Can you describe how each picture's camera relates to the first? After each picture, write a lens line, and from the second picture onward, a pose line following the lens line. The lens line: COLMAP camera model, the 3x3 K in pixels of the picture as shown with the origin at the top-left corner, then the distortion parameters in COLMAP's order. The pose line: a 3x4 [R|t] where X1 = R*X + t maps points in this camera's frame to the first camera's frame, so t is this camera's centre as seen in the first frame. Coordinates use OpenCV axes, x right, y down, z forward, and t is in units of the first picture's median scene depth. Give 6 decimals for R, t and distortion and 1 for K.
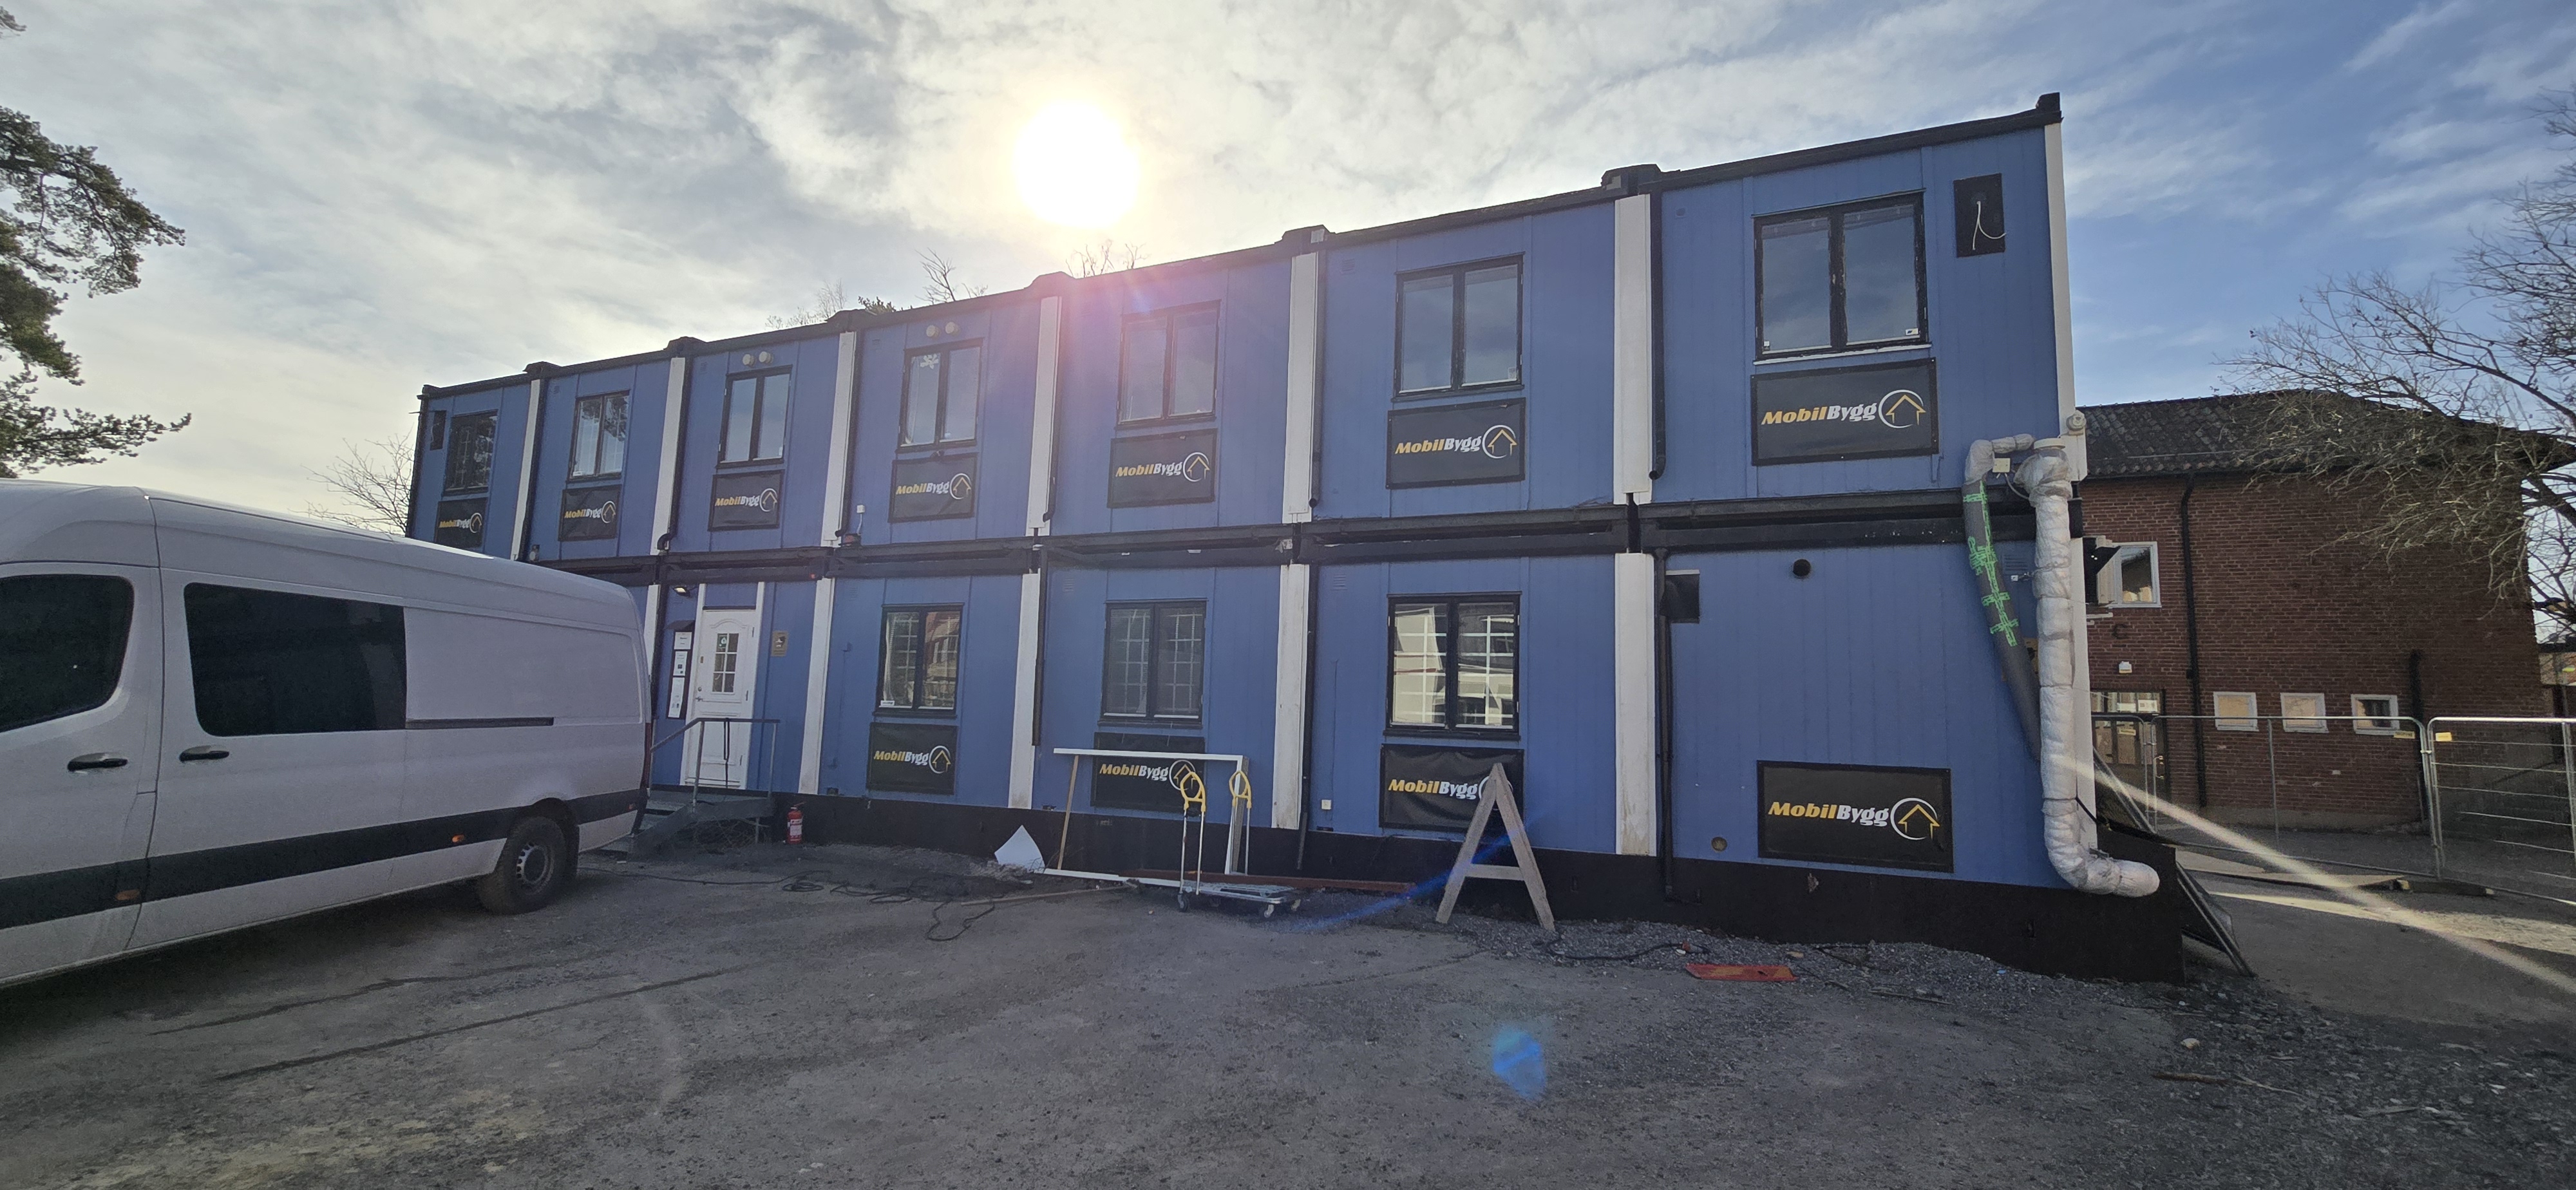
lens RADIAL K [[1038.8, 0, 1284.8], [0, 1038.8, 596.6], [0, 0, 1]] dist [-0.000371, 0.000675]
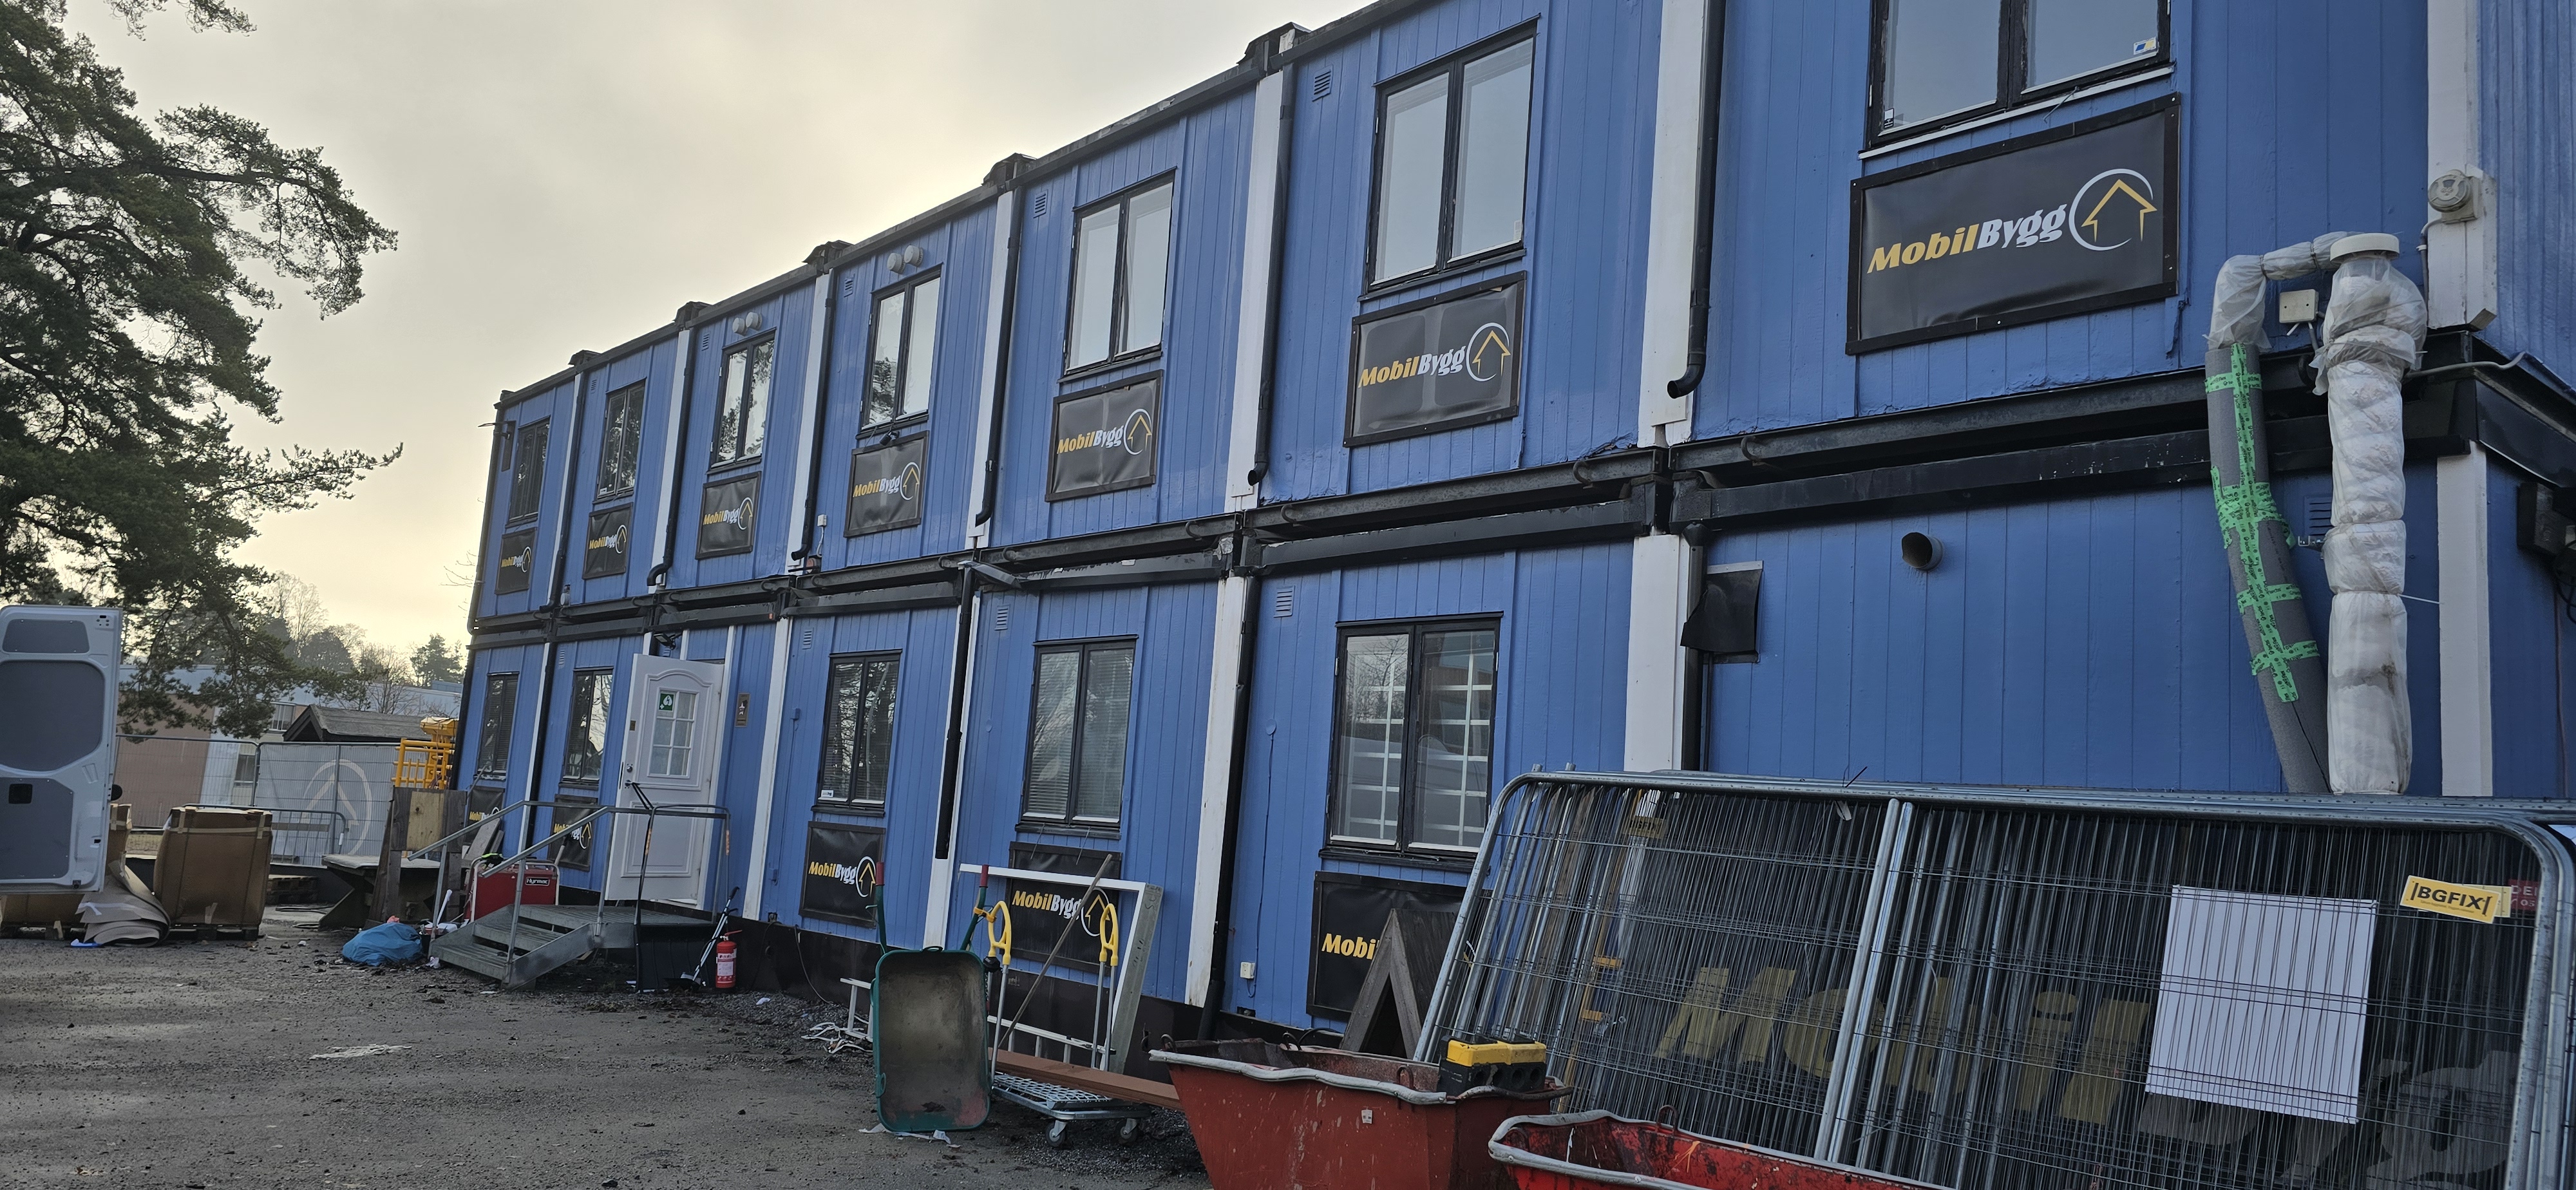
lens RADIAL K [[1695.5, 0, 1286.4], [0, 1695.5, 602.9], [0, 0, 1]] dist [0.069597, -0.062610]
pose [[0.904880, -0.021945, -0.425100, 0.457310], [0.007315, 0.999324, -0.036019, 0.020378], [0.425603, 0.029483, 0.904429, 0.099468]]
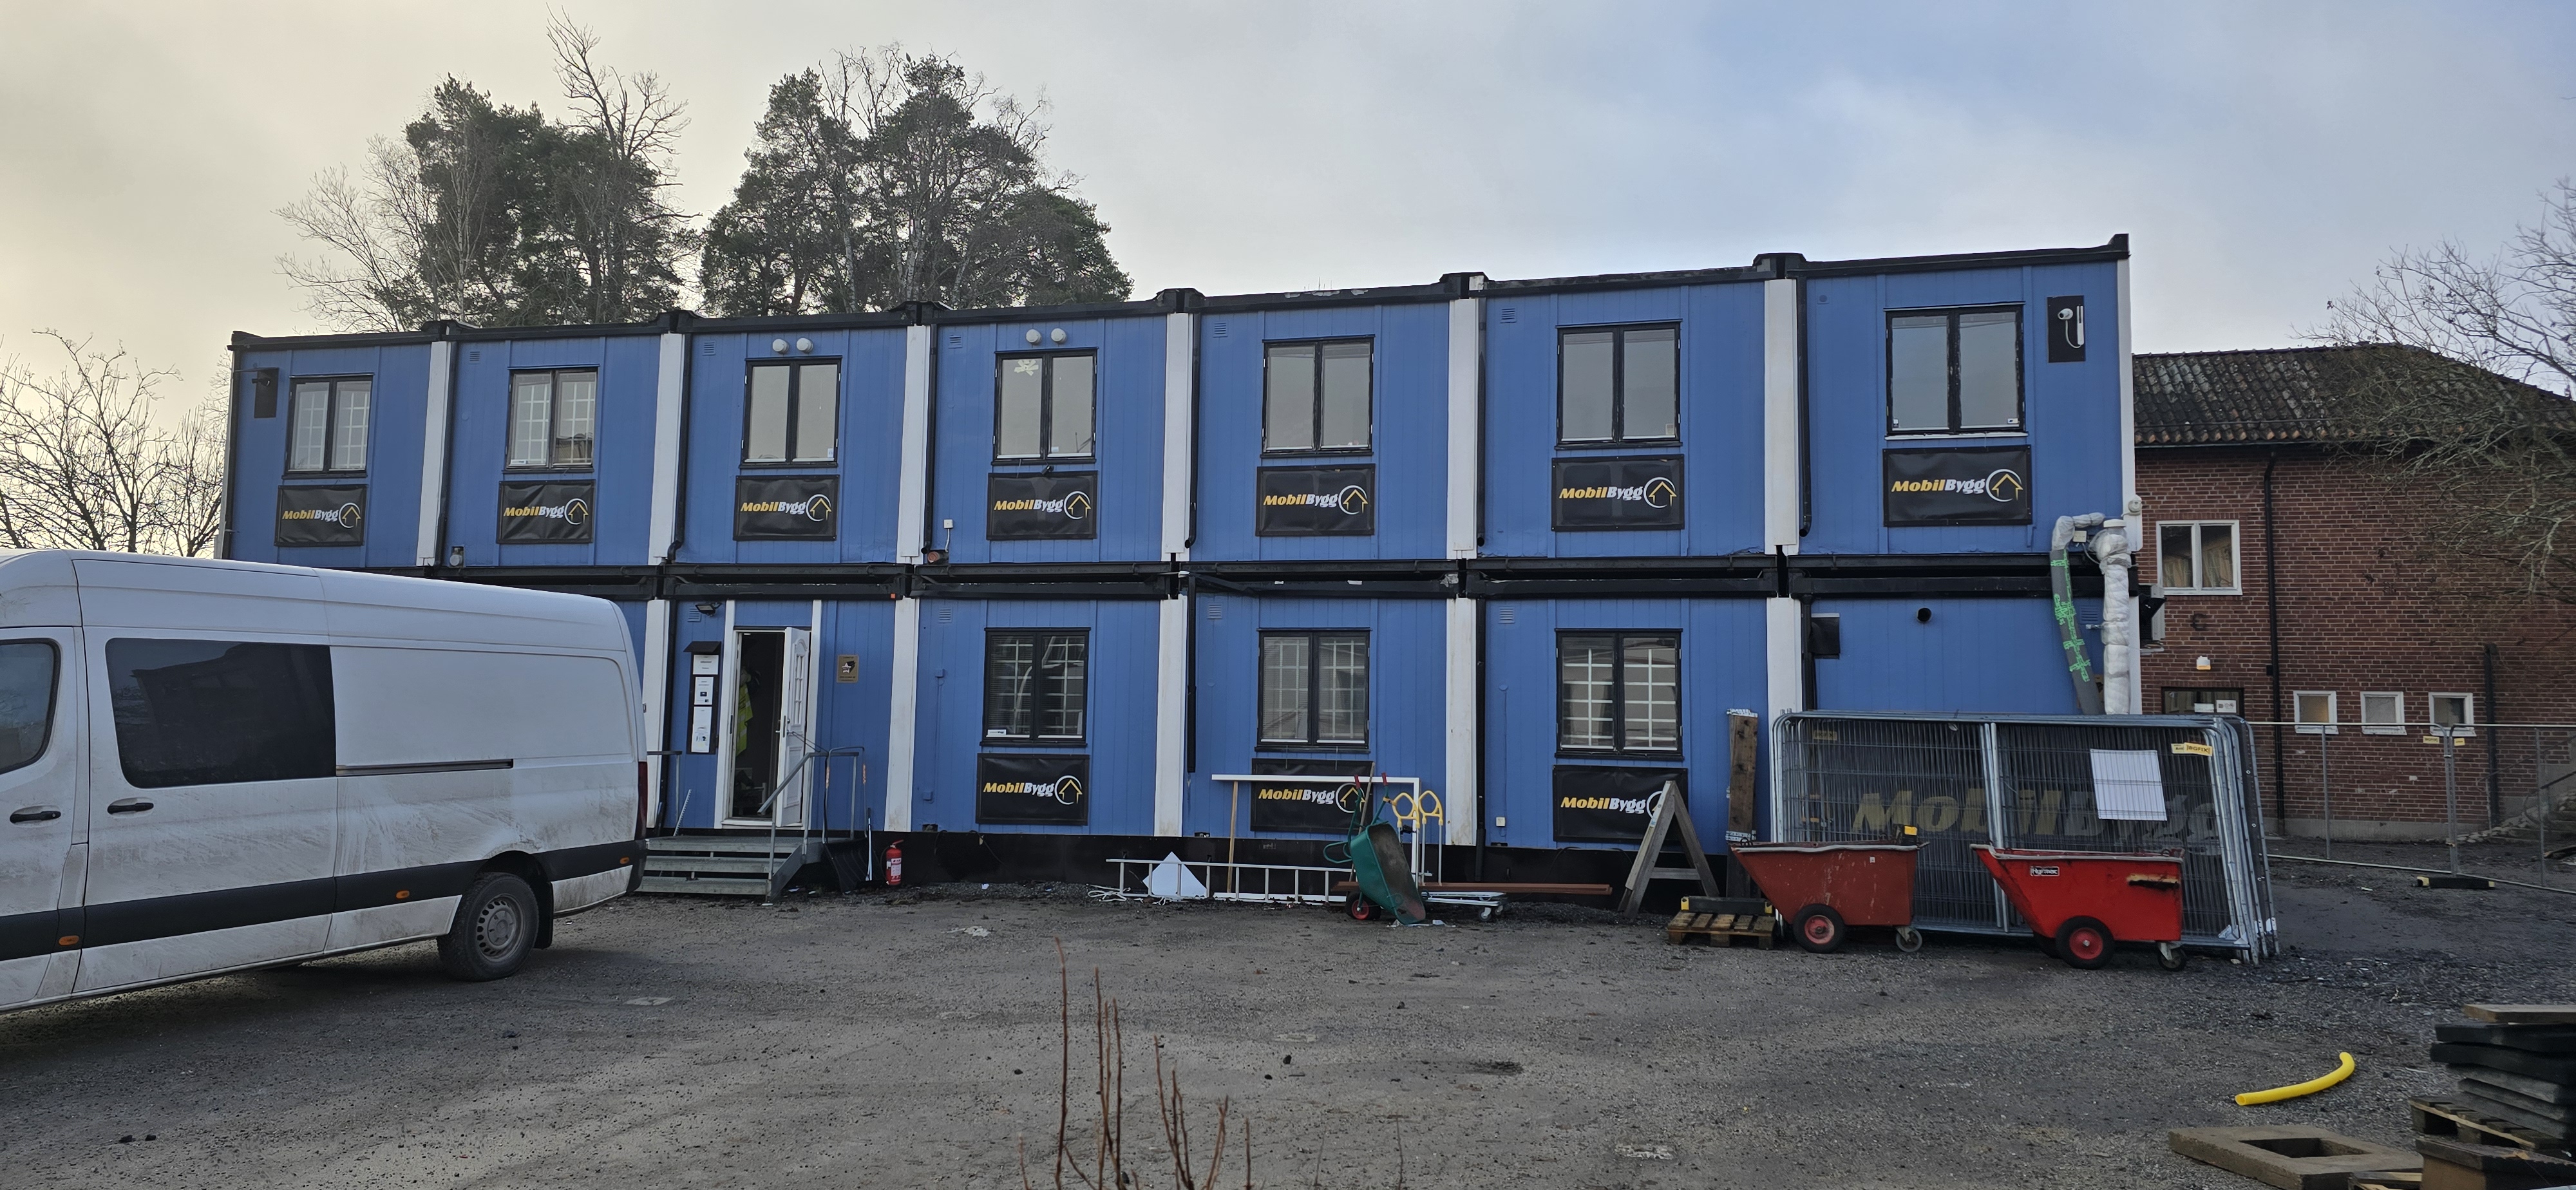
lens RADIAL K [[1742.6, 0, 1228.6], [0, 1742.6, 556.9], [0, 0, 1]] dist [0.088704, -0.084138]
pose [[0.987000, -0.001119, 0.160714, -0.502639], [-0.002655, 0.999726, 0.023266, -0.111907], [-0.160696, -0.023391, 0.986727, -0.711019]]
